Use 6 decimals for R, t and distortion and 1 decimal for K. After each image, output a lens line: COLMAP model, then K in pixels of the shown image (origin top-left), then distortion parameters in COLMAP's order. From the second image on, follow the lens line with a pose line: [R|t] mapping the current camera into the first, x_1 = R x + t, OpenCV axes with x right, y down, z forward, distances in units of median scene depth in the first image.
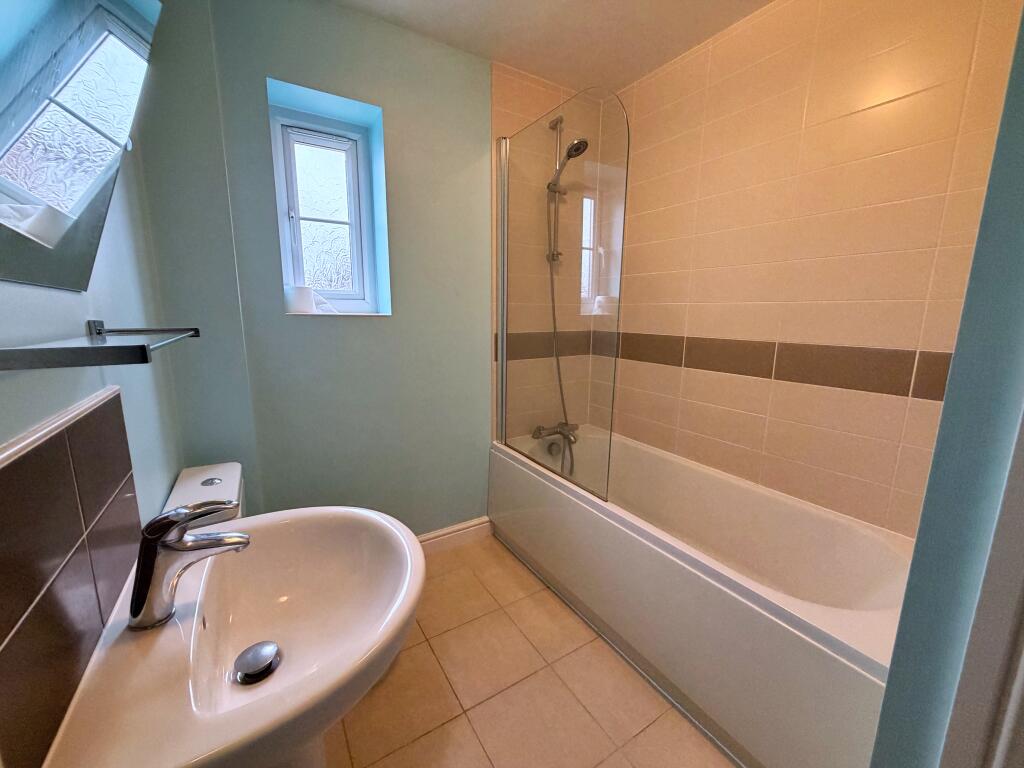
lens RADIAL K [[408.4, 0, 515.1], [0, 408.4, 384.9], [0, 0, 1]] dist [-0.003532, -0.000098]
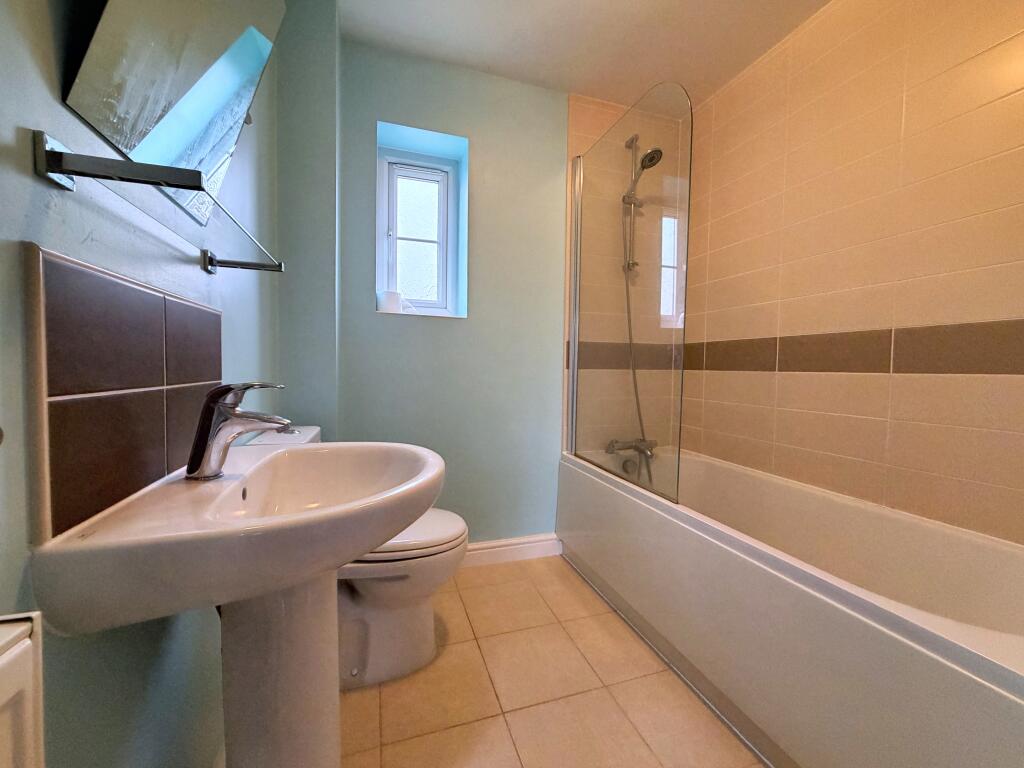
lens RADIAL K [[408.3, 0, 512.0], [0, 408.3, 384.0], [0, 0, 1]] dist [-0.000270, -0.000056]
pose [[0.970820, 0.014759, -0.239355, 0.061701], [-0.048062, 0.989828, -0.133905, 0.120571], [0.234944, 0.141501, 0.961654, 0.016717]]
